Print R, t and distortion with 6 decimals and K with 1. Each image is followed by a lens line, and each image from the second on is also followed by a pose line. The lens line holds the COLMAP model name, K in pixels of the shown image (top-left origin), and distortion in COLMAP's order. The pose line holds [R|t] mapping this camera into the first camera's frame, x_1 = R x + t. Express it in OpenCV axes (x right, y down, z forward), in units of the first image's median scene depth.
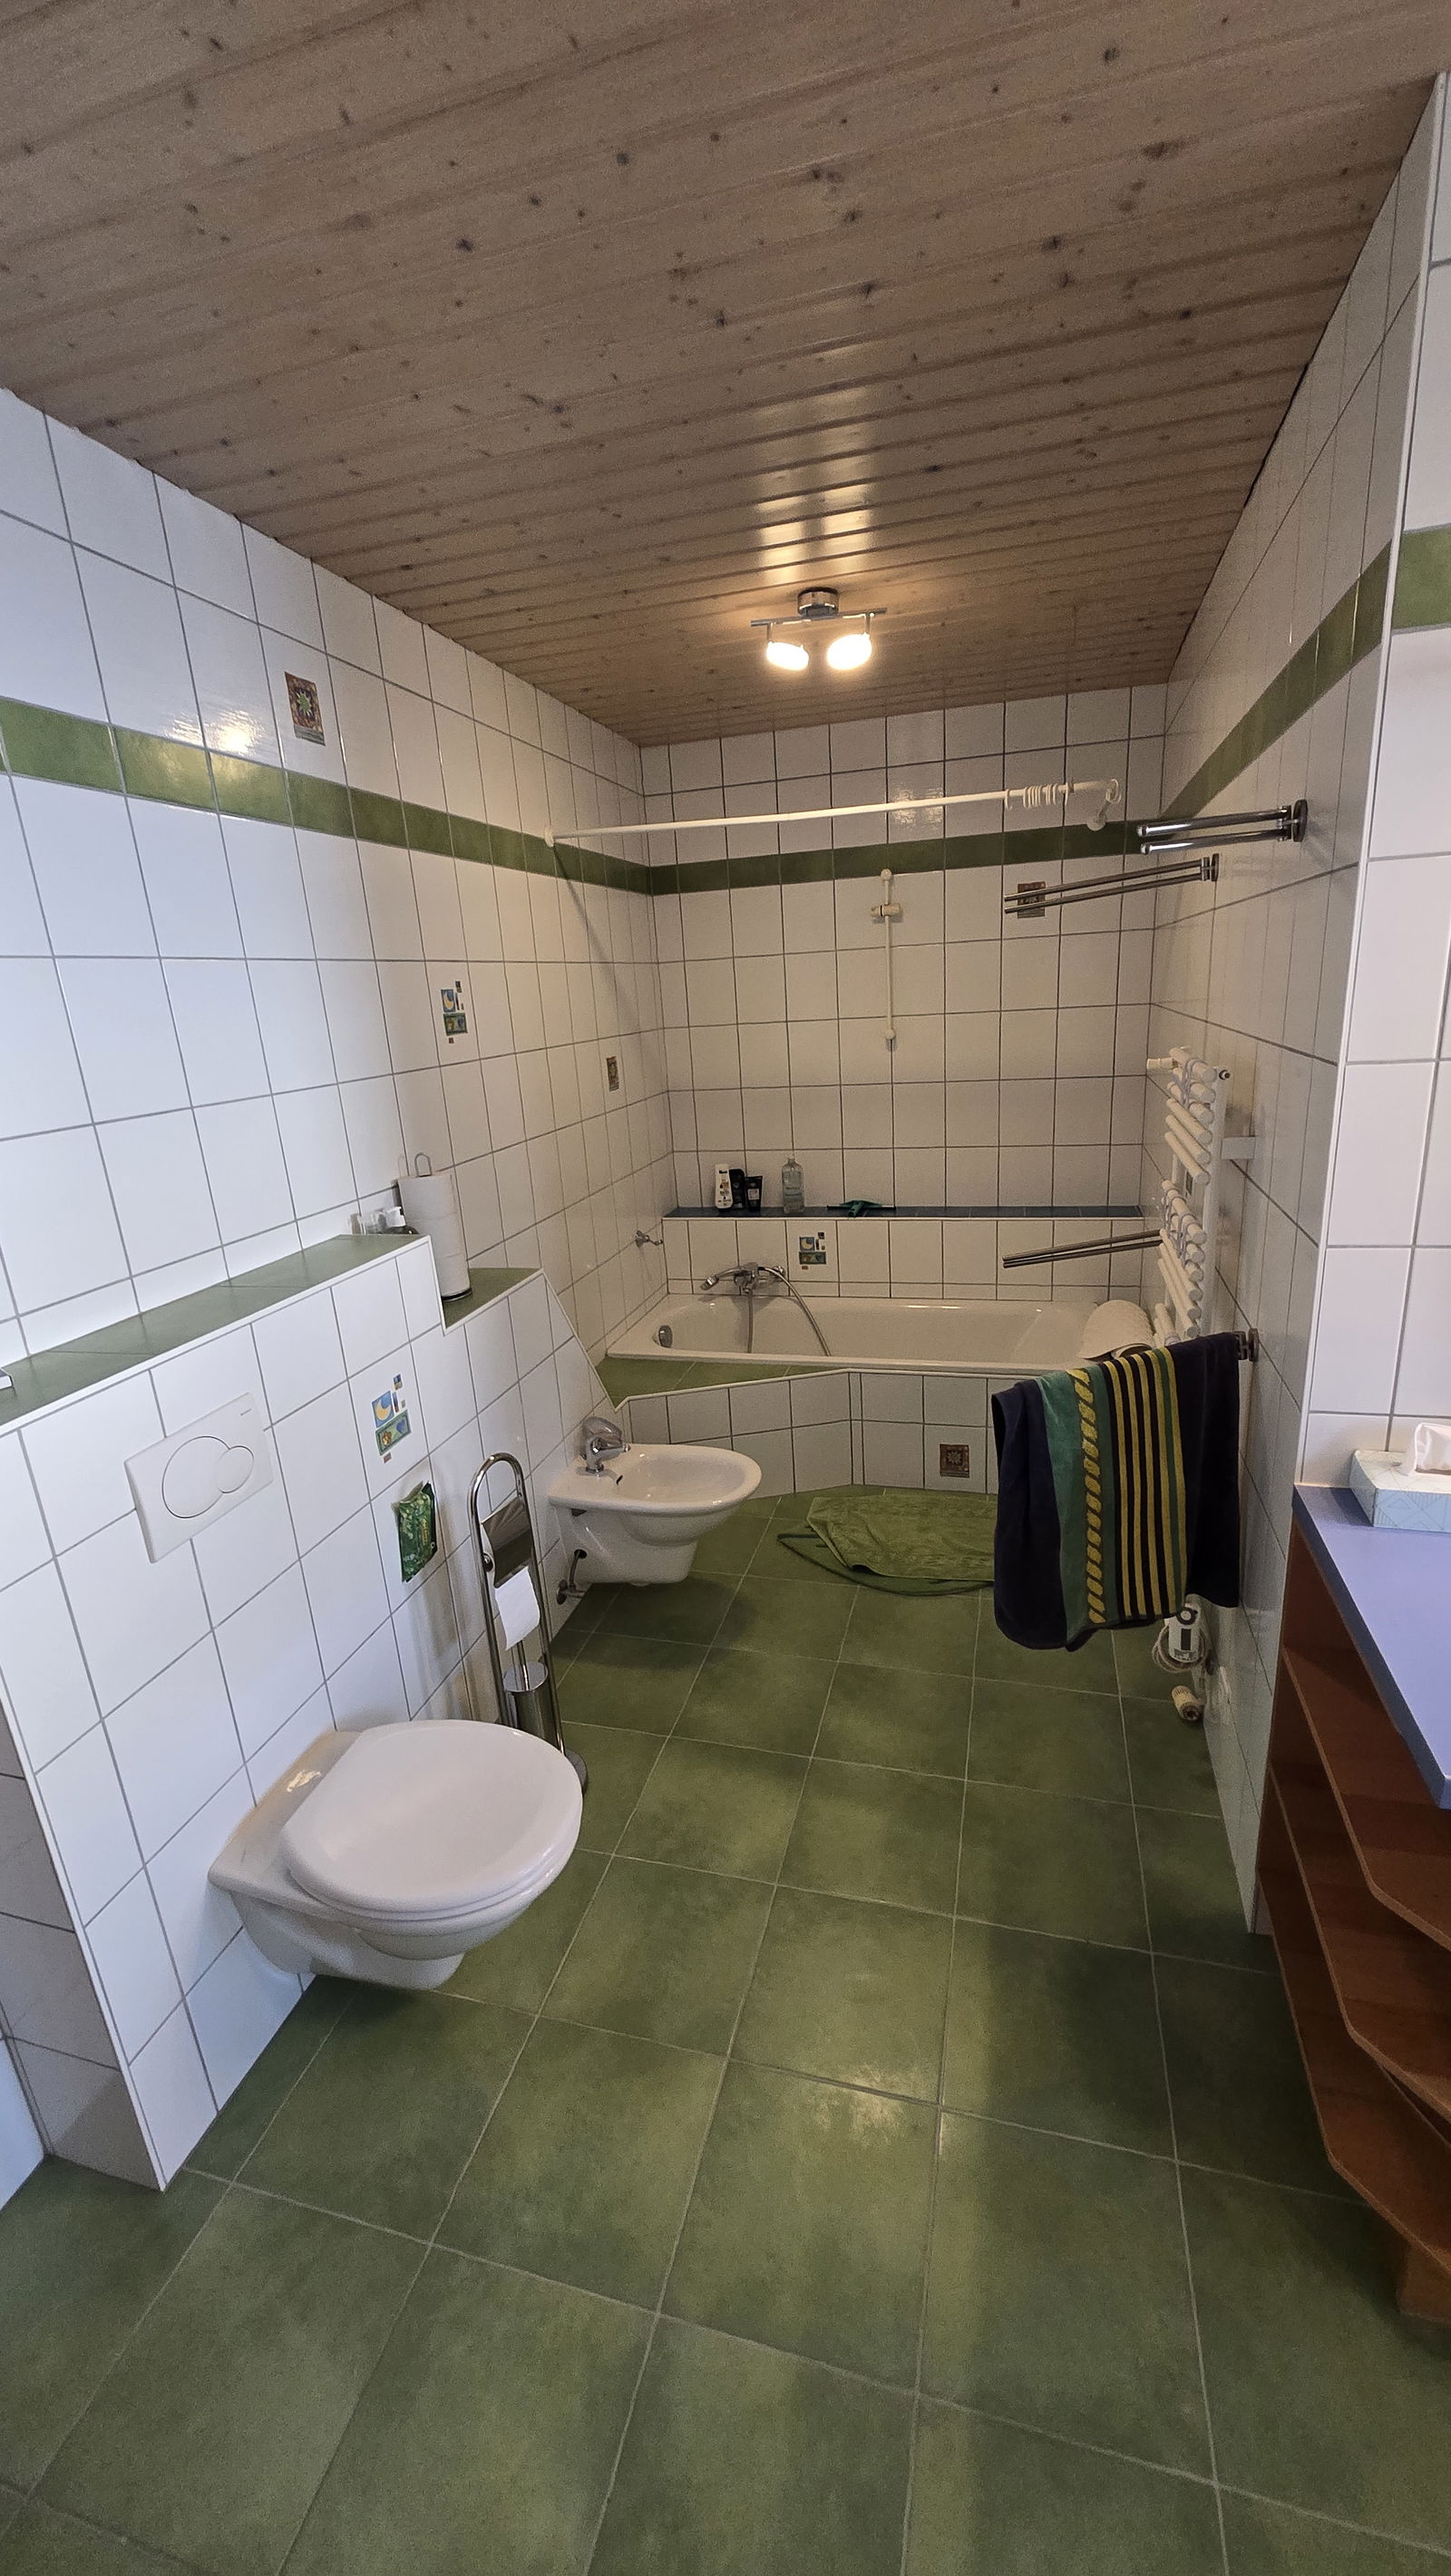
lens RADIAL K [[1022.9, 0, 741.7], [0, 1022.9, 1289.0], [0, 0, 1]] dist [0.009979, -0.000150]
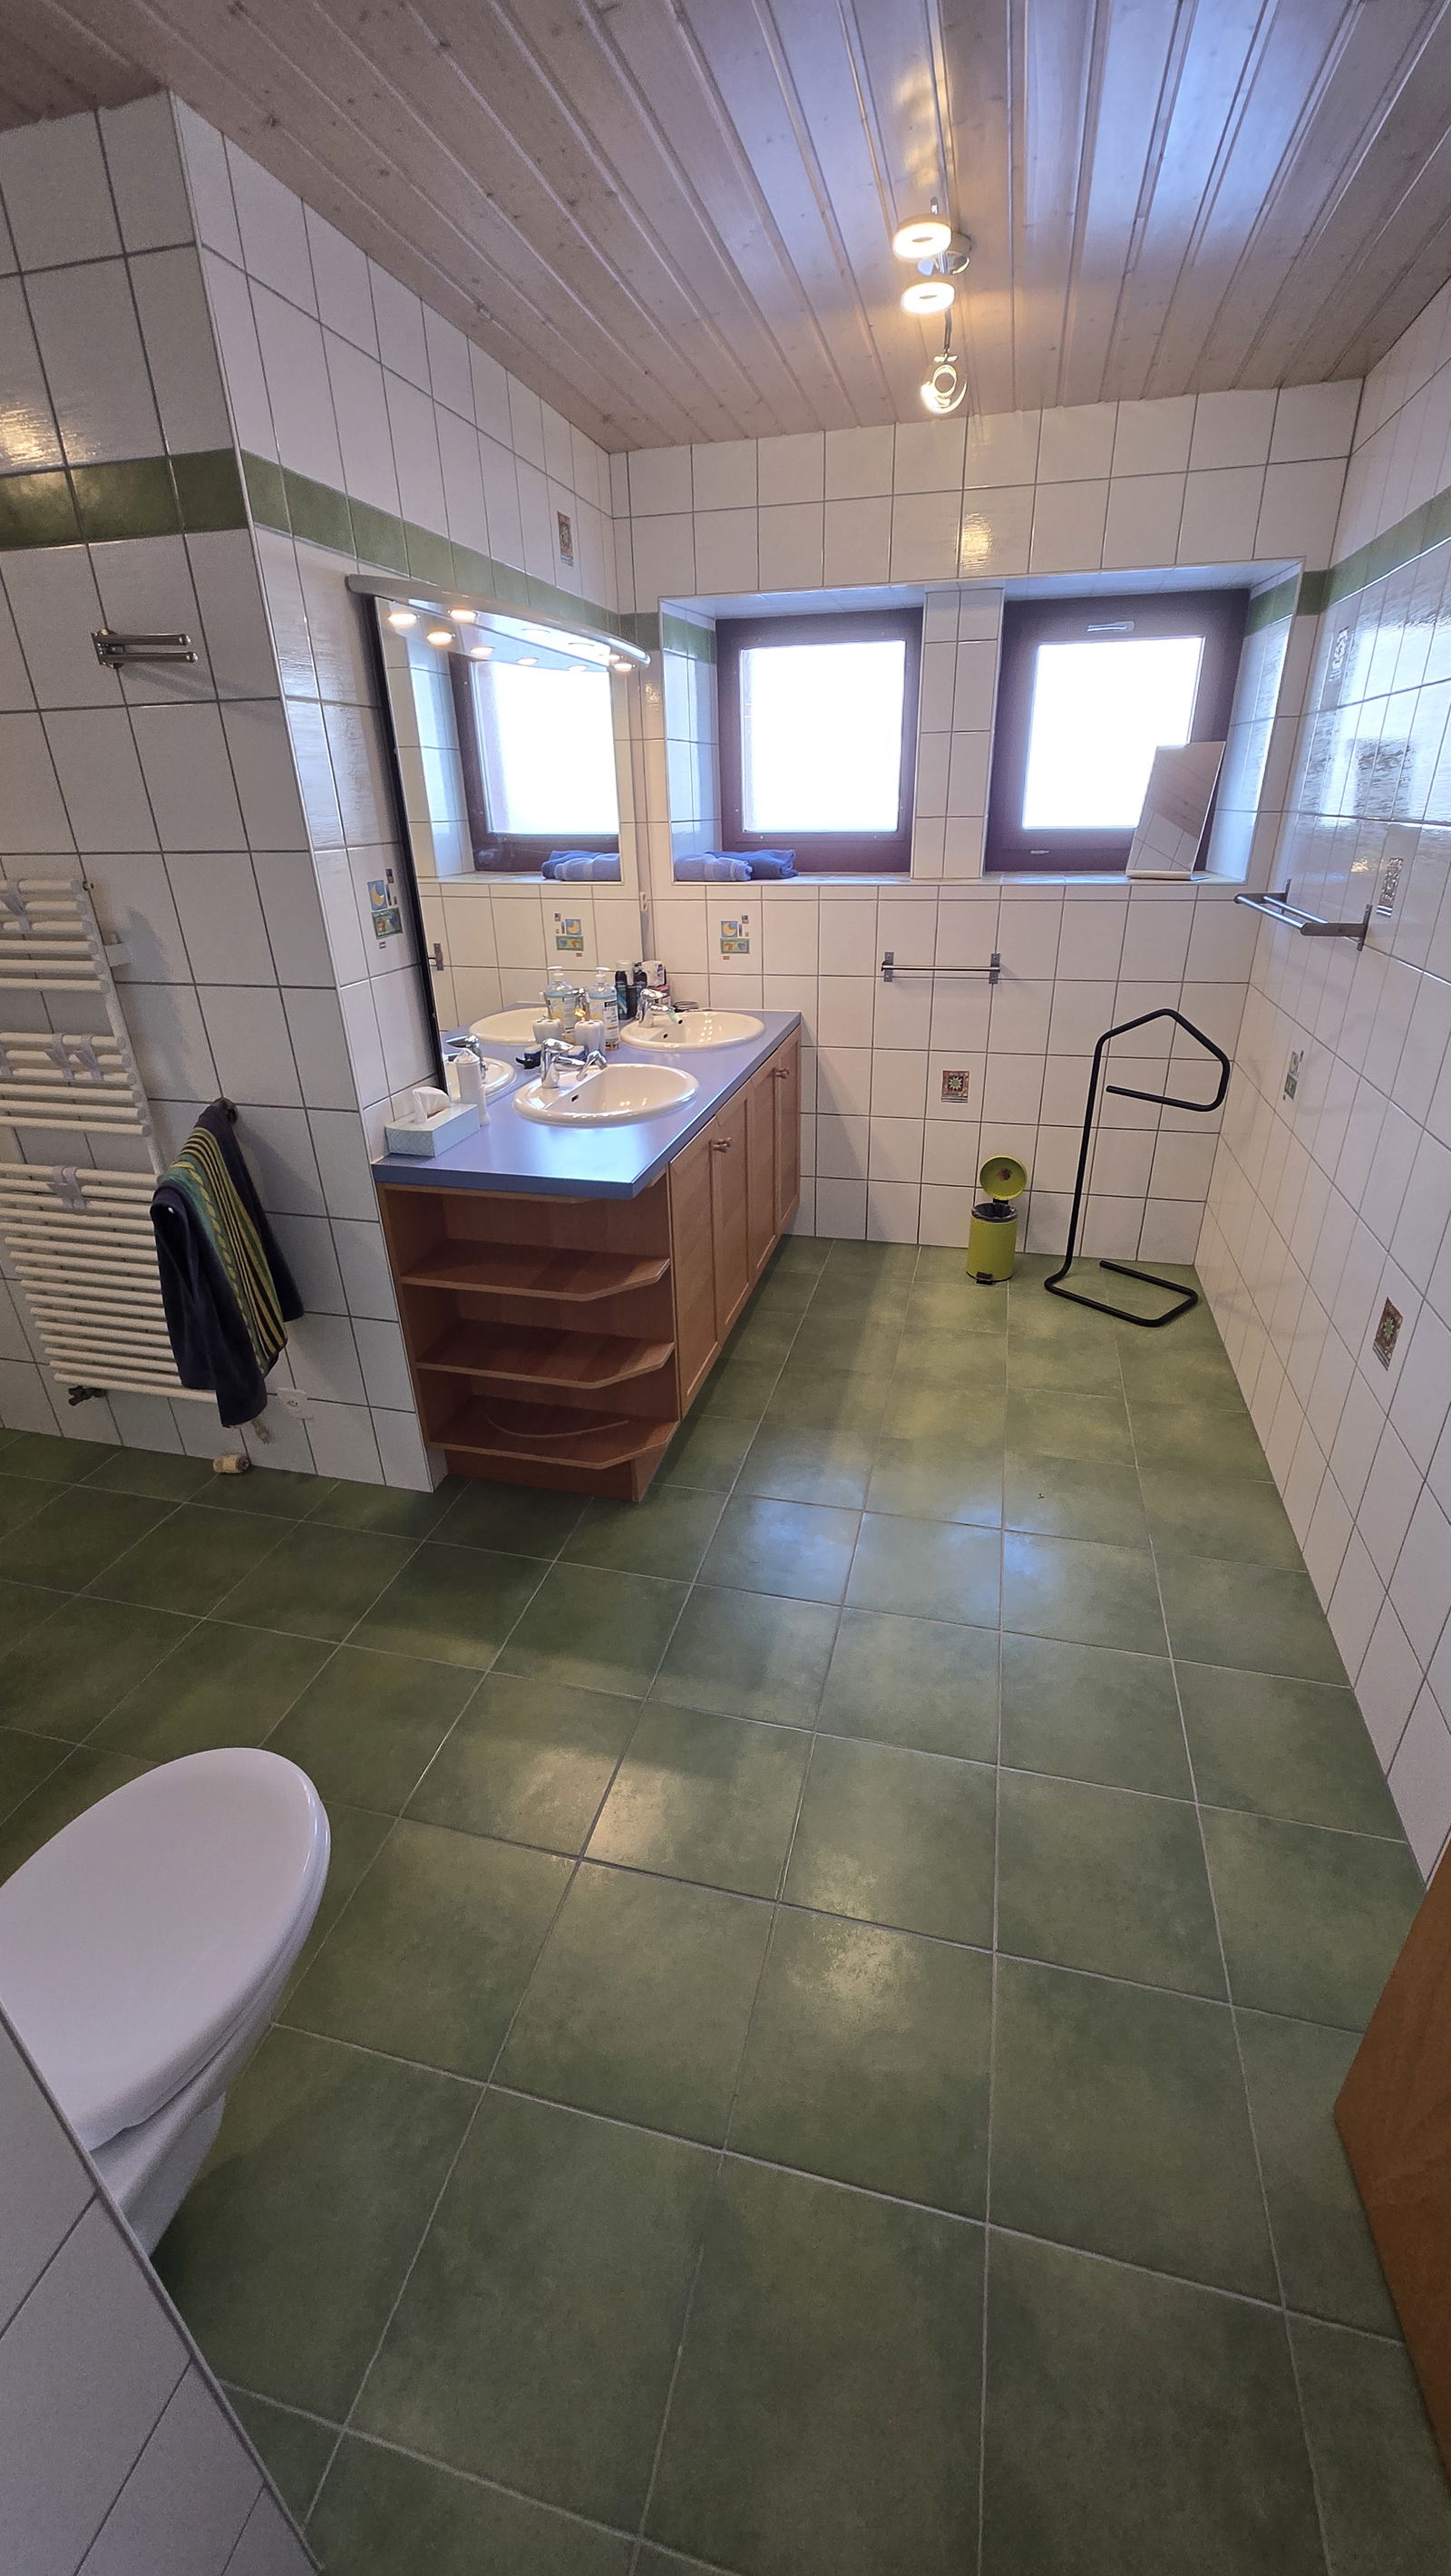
lens RADIAL K [[1022.9, 0, 741.7], [0, 1022.9, 1289.0], [0, 0, 1]] dist [0.009979, -0.000150]
pose [[-0.019021, -0.375288, 0.926713, -0.870252], [0.310043, 0.878975, 0.362320, -0.014553], [-0.950532, 0.294213, 0.099636, 0.423214]]
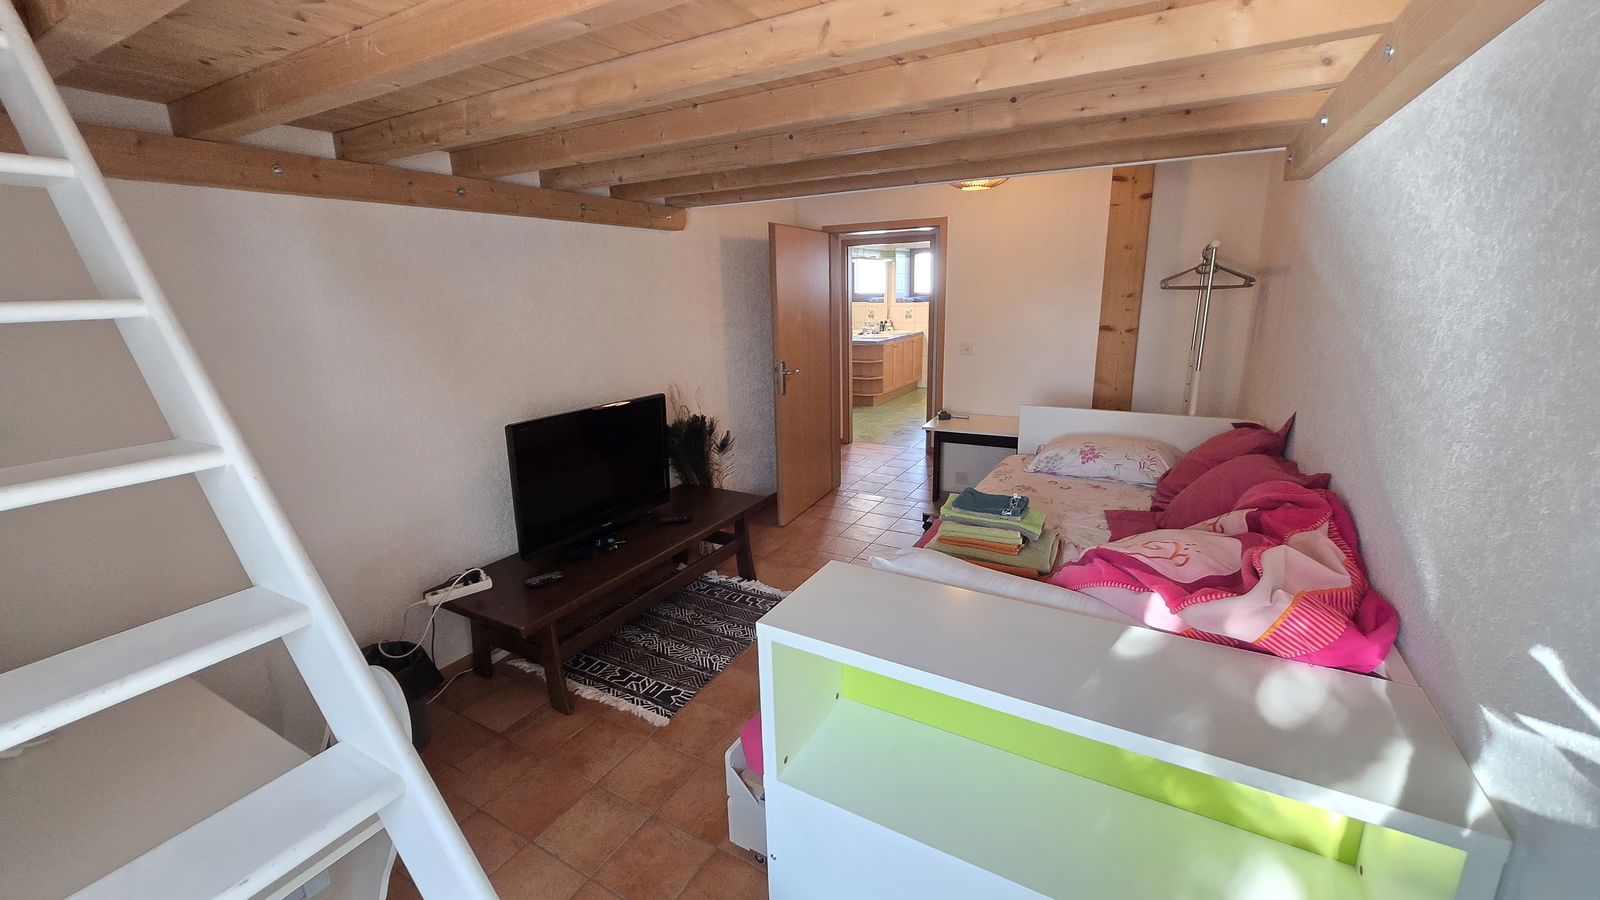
lens RADIAL K [[635.3, 0, 800.0], [0, 635.3, 450.0], [0, 0, 1]] dist [0.009979, -0.000150]
pose [[0.259297, -0.194378, 0.946035, -2.849899], [0.293336, 0.949115, 0.114610, 0.165739], [-0.920173, 0.247788, 0.303120, 0.141950]]
